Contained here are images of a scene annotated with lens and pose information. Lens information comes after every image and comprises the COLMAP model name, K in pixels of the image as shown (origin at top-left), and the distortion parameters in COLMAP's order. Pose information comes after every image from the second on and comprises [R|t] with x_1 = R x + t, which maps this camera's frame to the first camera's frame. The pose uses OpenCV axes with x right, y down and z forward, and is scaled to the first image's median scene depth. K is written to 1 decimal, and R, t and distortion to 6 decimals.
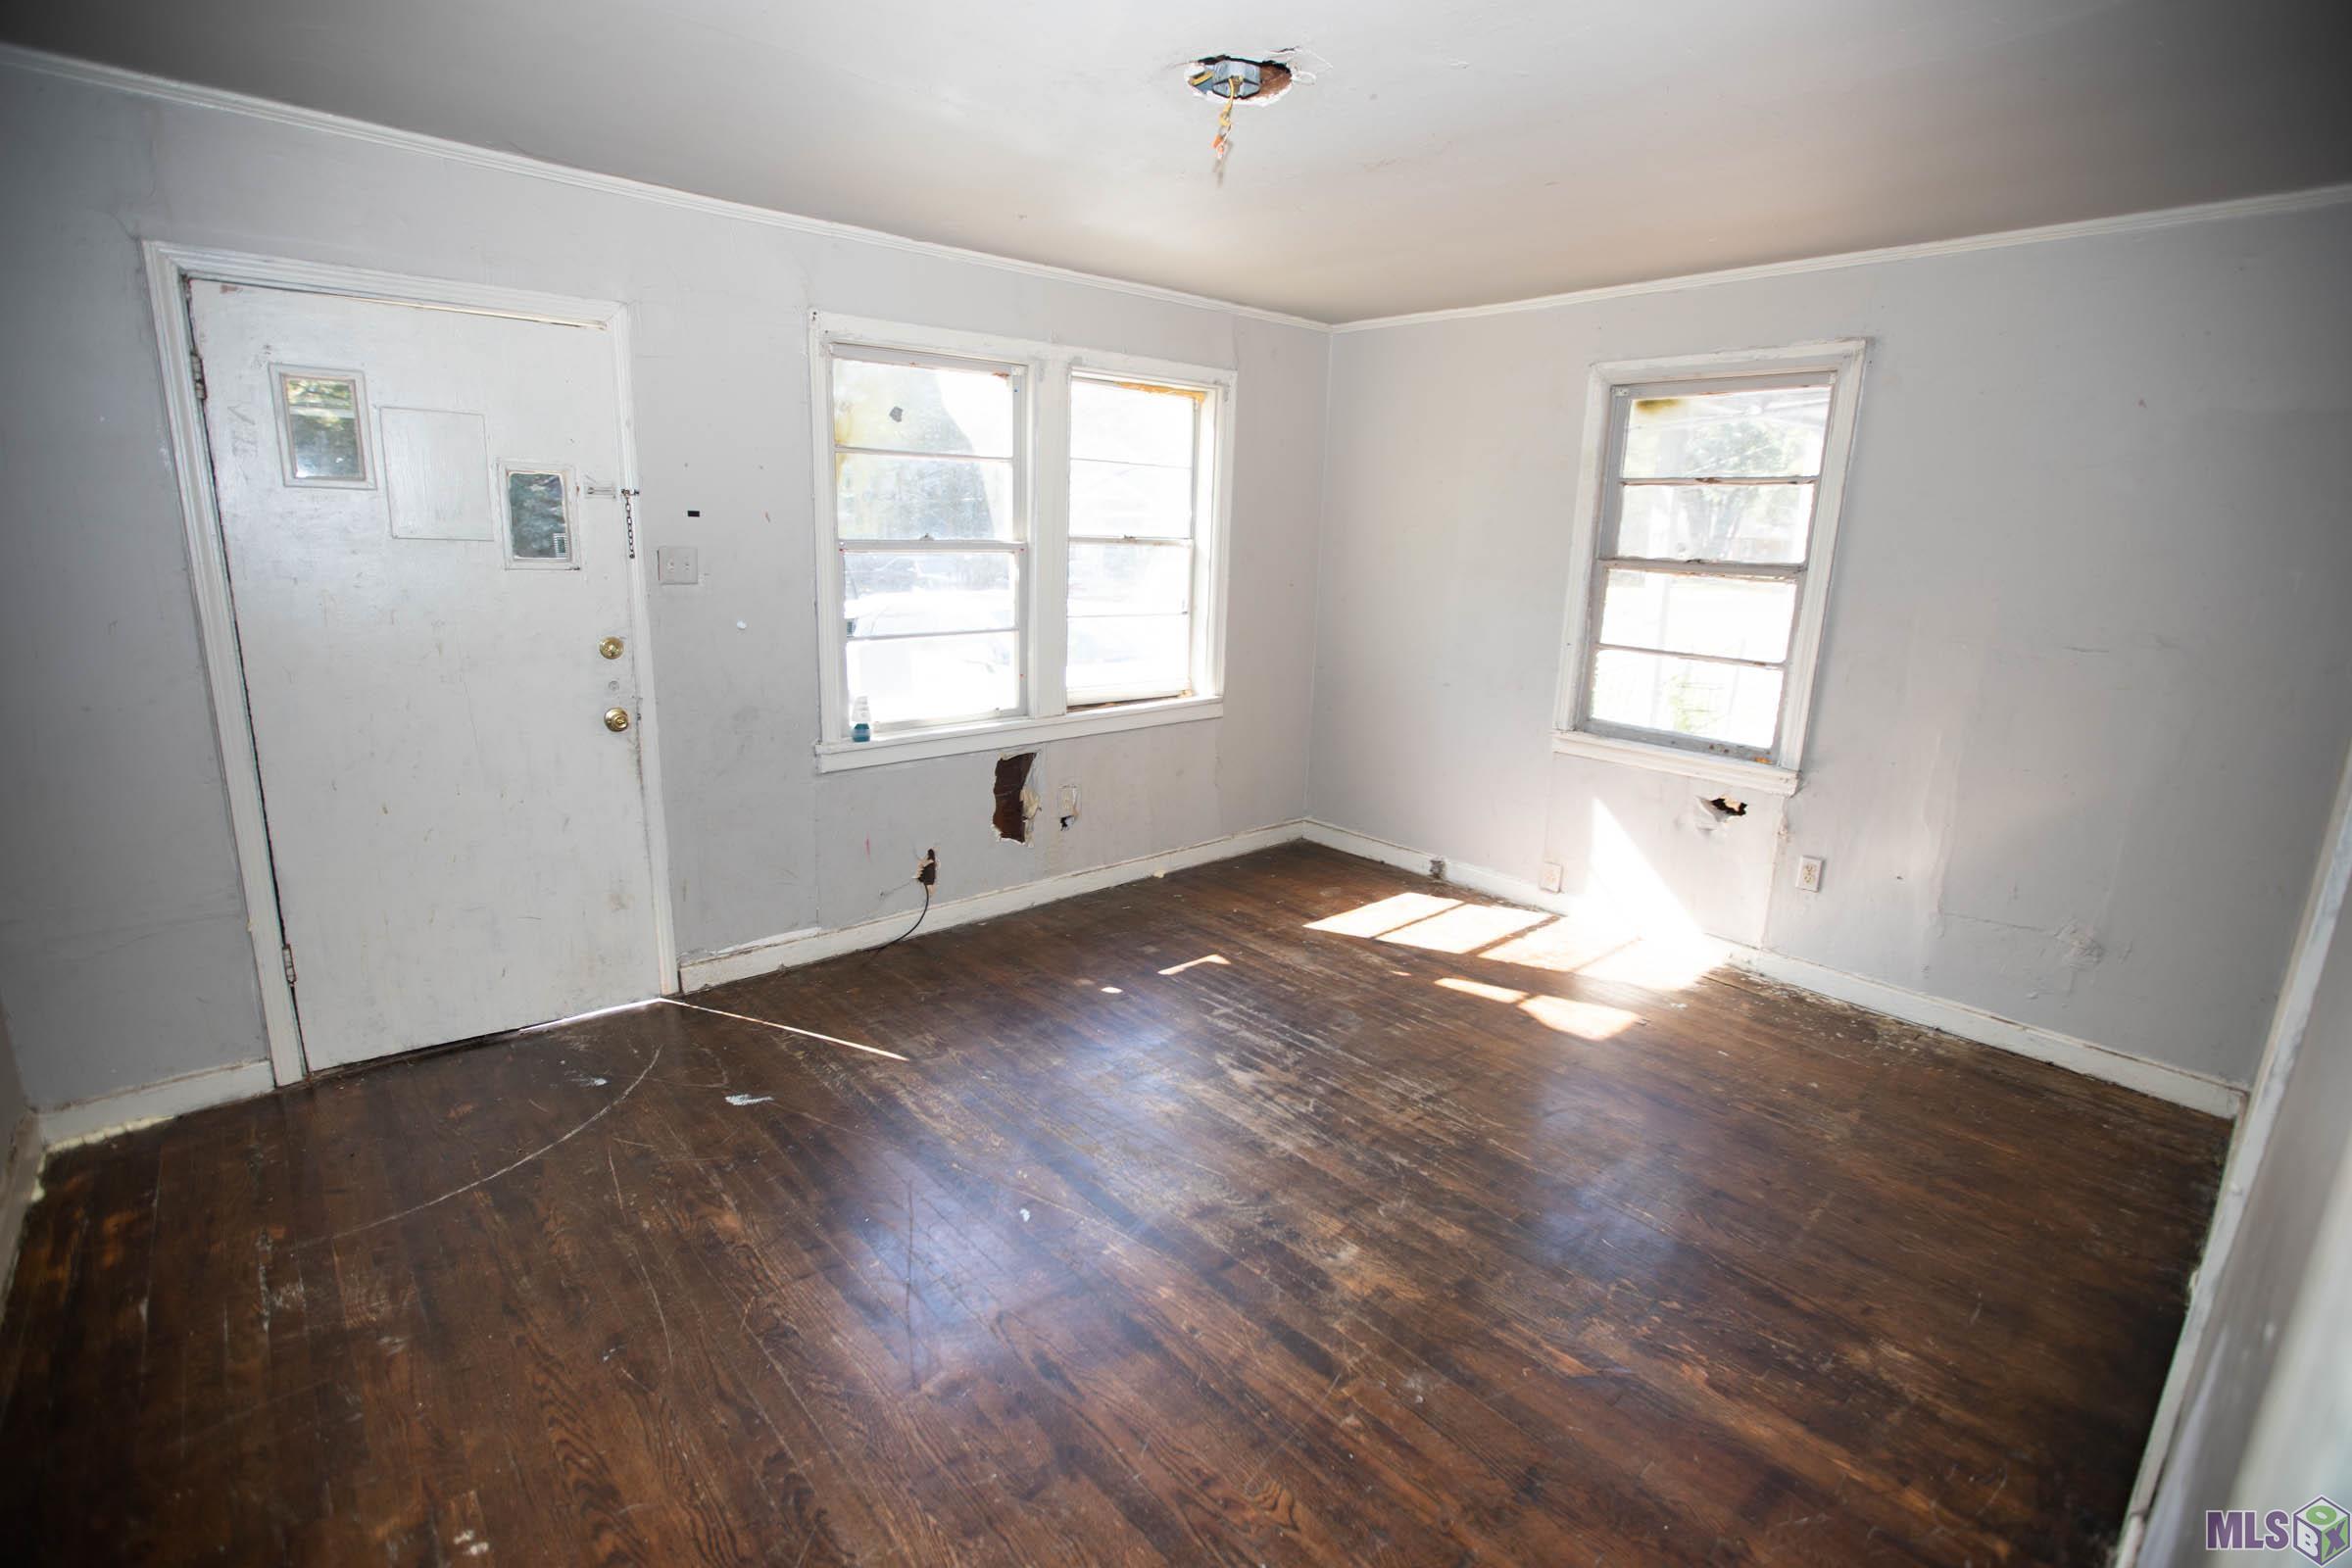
lens RADIAL K [[1080.1, 0, 1176.0], [0, 1080.1, 784.0], [0, 0, 1]] dist [-0.049000, 0.019786]
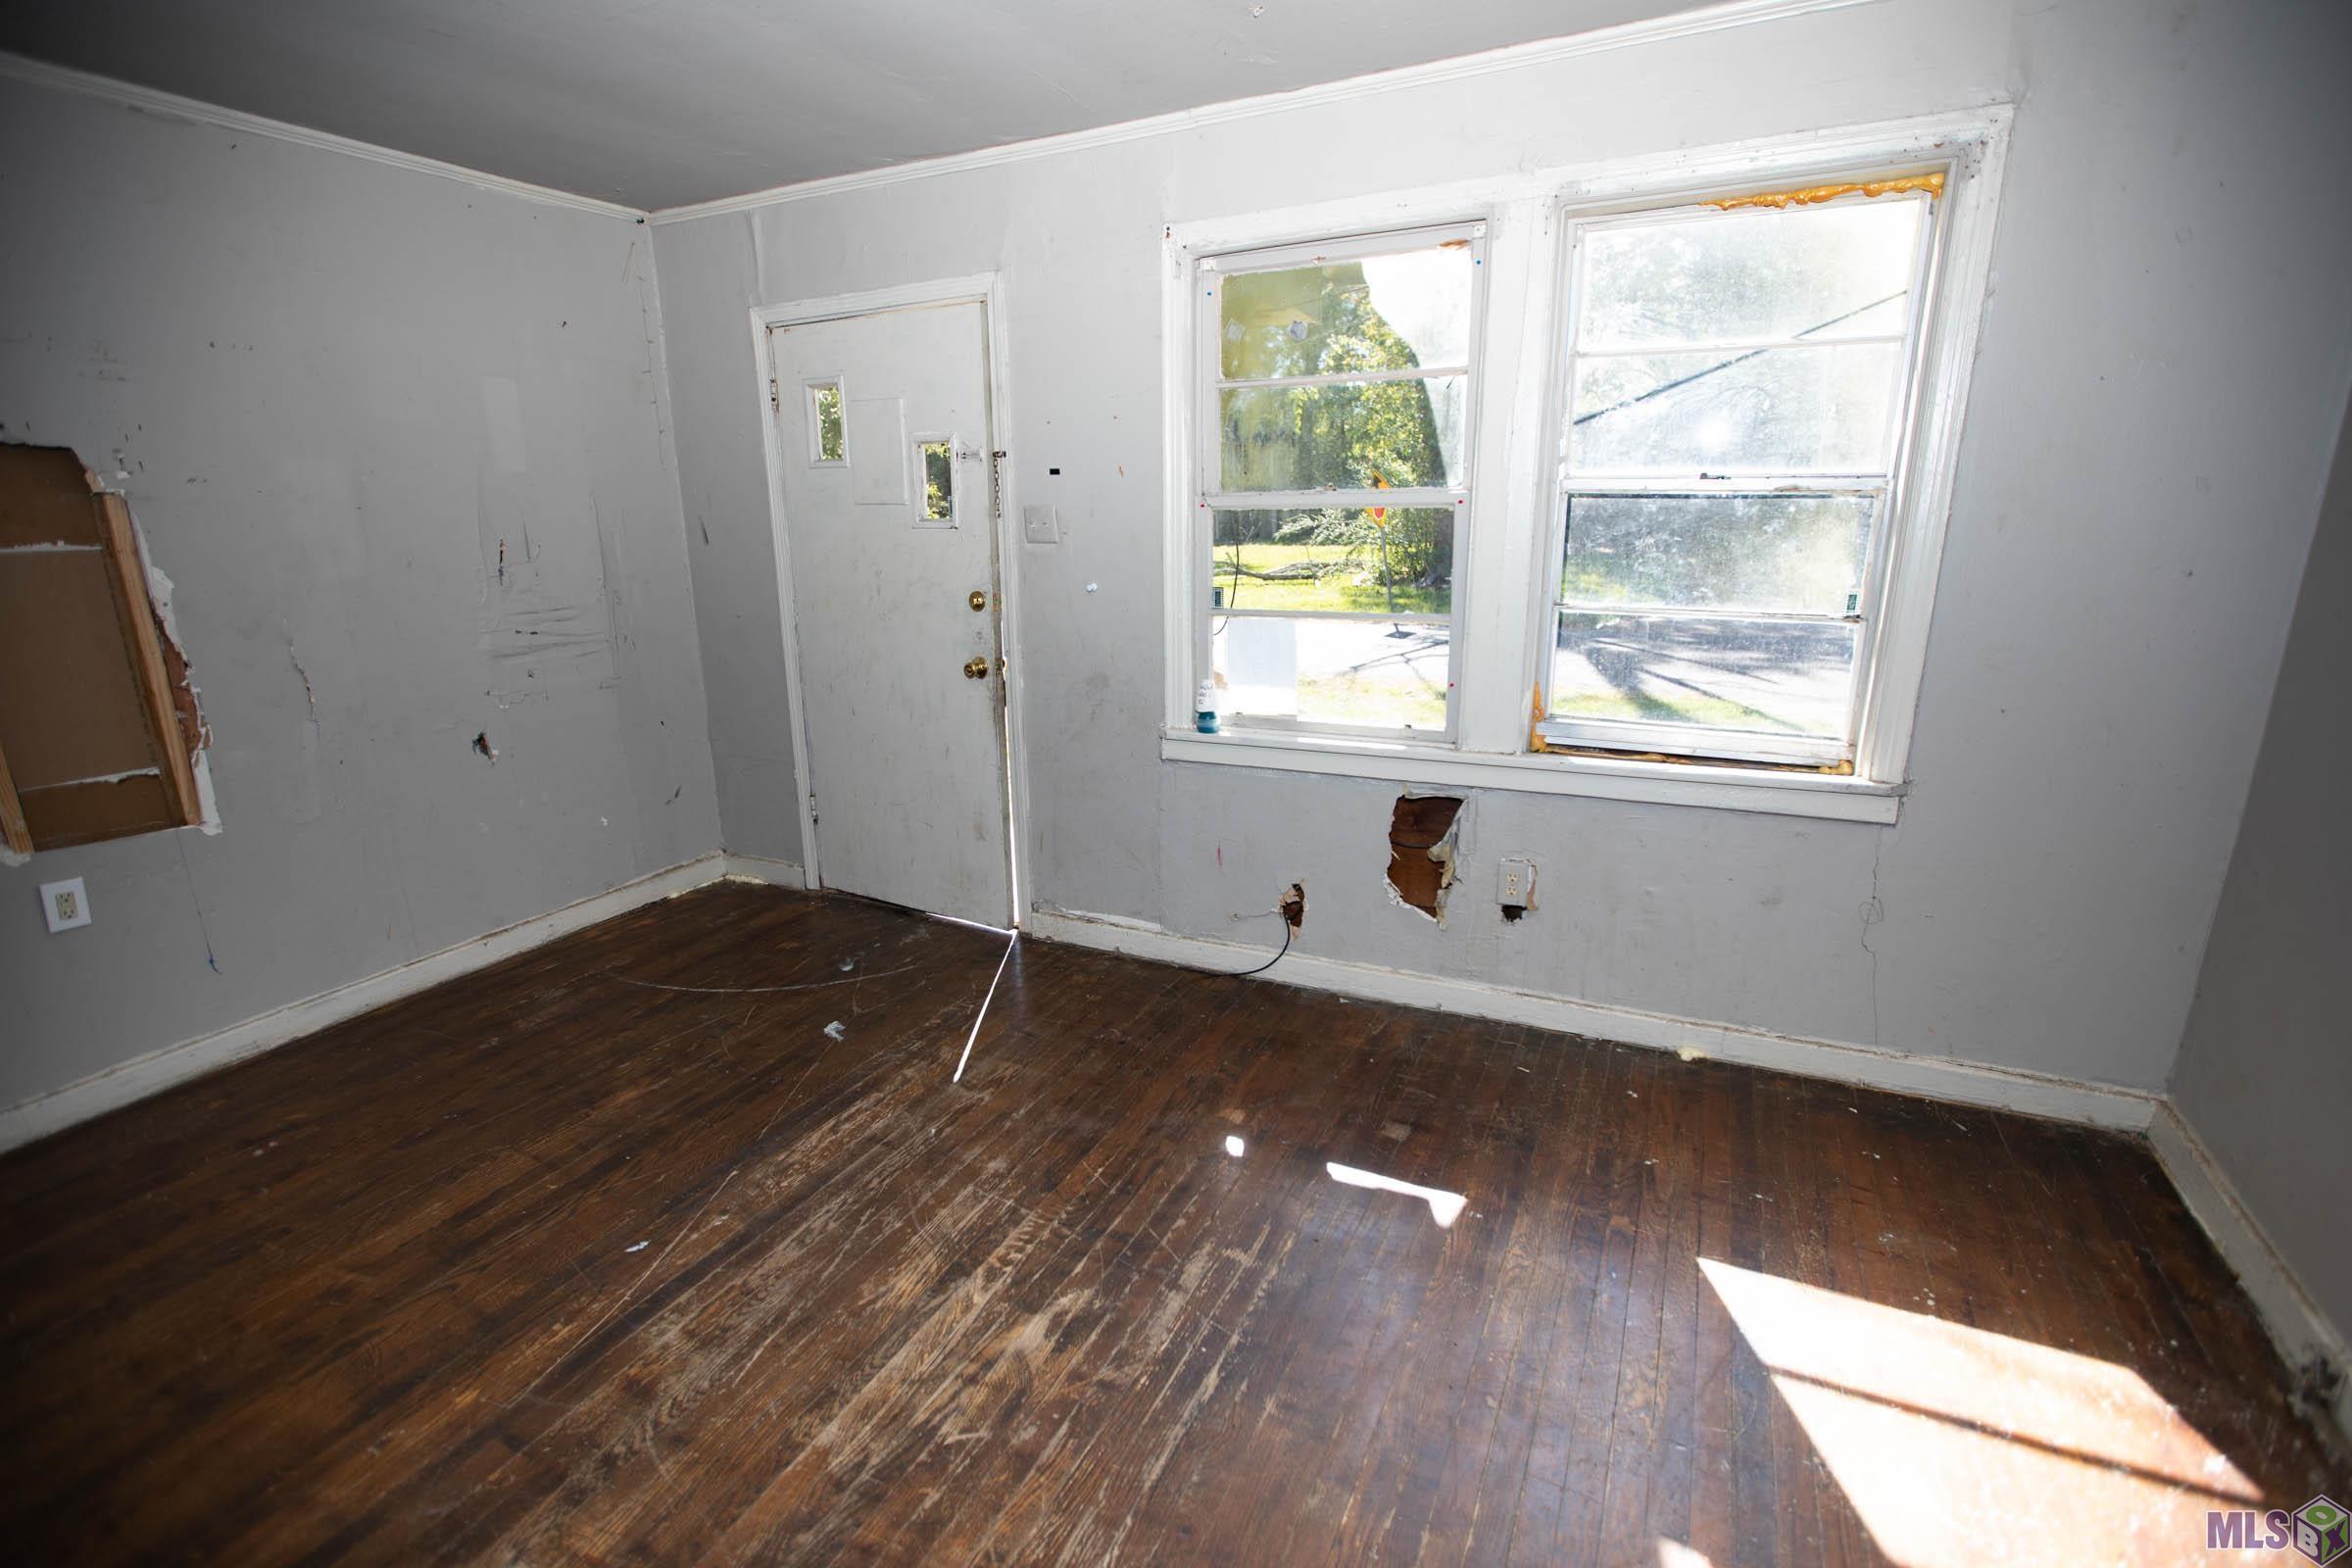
lens RADIAL K [[1080.1, 0, 1176.0], [0, 1080.1, 784.0], [0, 0, 1]] dist [-0.049000, 0.019786]
pose [[0.377607, 0.209895, -0.901863, 0.556604], [-0.181747, 0.971825, 0.150081, -0.144013], [0.907954, 0.107239, 0.405116, 0.739507]]
